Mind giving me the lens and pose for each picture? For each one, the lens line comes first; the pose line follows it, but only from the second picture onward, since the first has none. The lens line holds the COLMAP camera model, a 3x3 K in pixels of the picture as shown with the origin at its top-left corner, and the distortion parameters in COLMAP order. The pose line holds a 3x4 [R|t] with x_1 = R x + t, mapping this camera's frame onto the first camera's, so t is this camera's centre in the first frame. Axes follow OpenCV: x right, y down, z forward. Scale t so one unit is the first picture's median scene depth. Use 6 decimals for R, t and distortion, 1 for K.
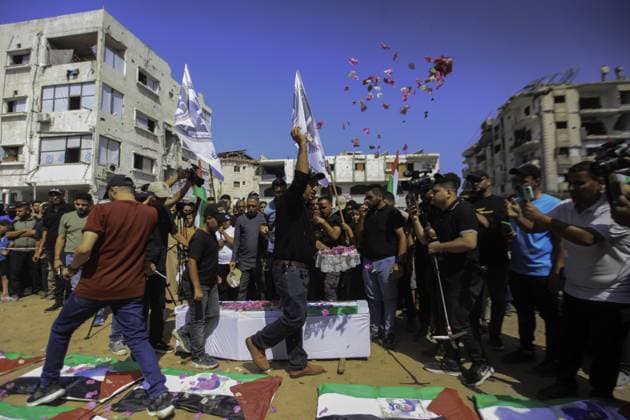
lens RADIAL K [[293.2, 0, 315.0], [0, 293.2, 210.0], [0, 0, 1]] dist [-0.053334, 0.015816]
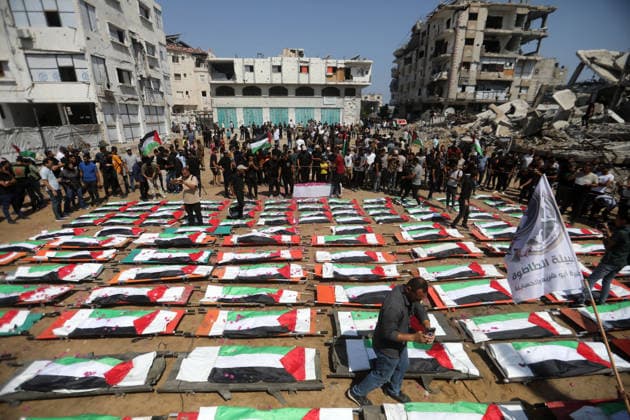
lens RADIAL K [[285.1, 0, 315.0], [0, 285.1, 210.0], [0, 0, 1]] dist [-0.036620, 0.011122]
pose [[0.975297, -0.061953, 0.212034, -0.081040], [-0.022489, 0.927033, 0.374306, -0.064954], [-0.219752, -0.369828, 0.902738, -0.215391]]
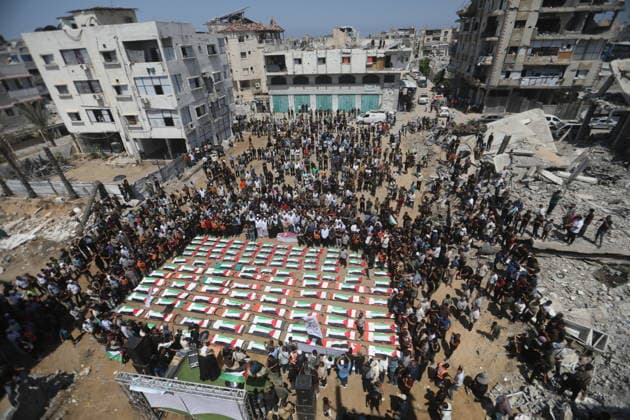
lens RADIAL K [[285.1, 0, 315.0], [0, 285.1, 210.0], [0, 0, 1]] dist [-0.036620, 0.011122]
pose [[0.998977, -0.019580, -0.040758, 0.068929], [0.039300, 0.821783, 0.568444, -0.364897], [0.022364, -0.569464, 0.821712, -0.392126]]
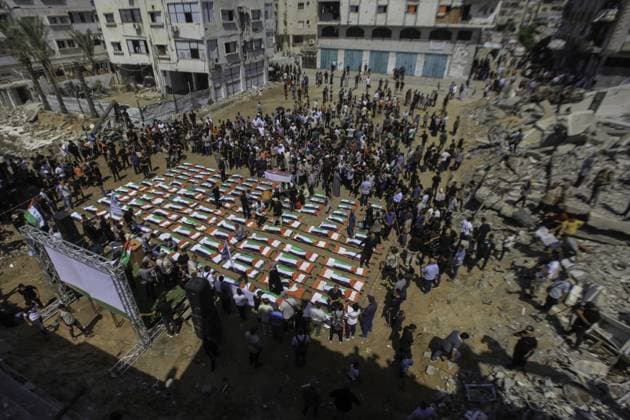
lens RADIAL K [[317.1, 0, 293.4], [0, 317.1, 203.6], [0, 0, 1]] dist [-0.026241, 0.001613]
pose [[0.951372, 0.153980, -0.266798, 0.182063], [0.026923, 0.821225, 0.569968, -0.263533], [0.306865, -0.549435, 0.777145, -0.401838]]
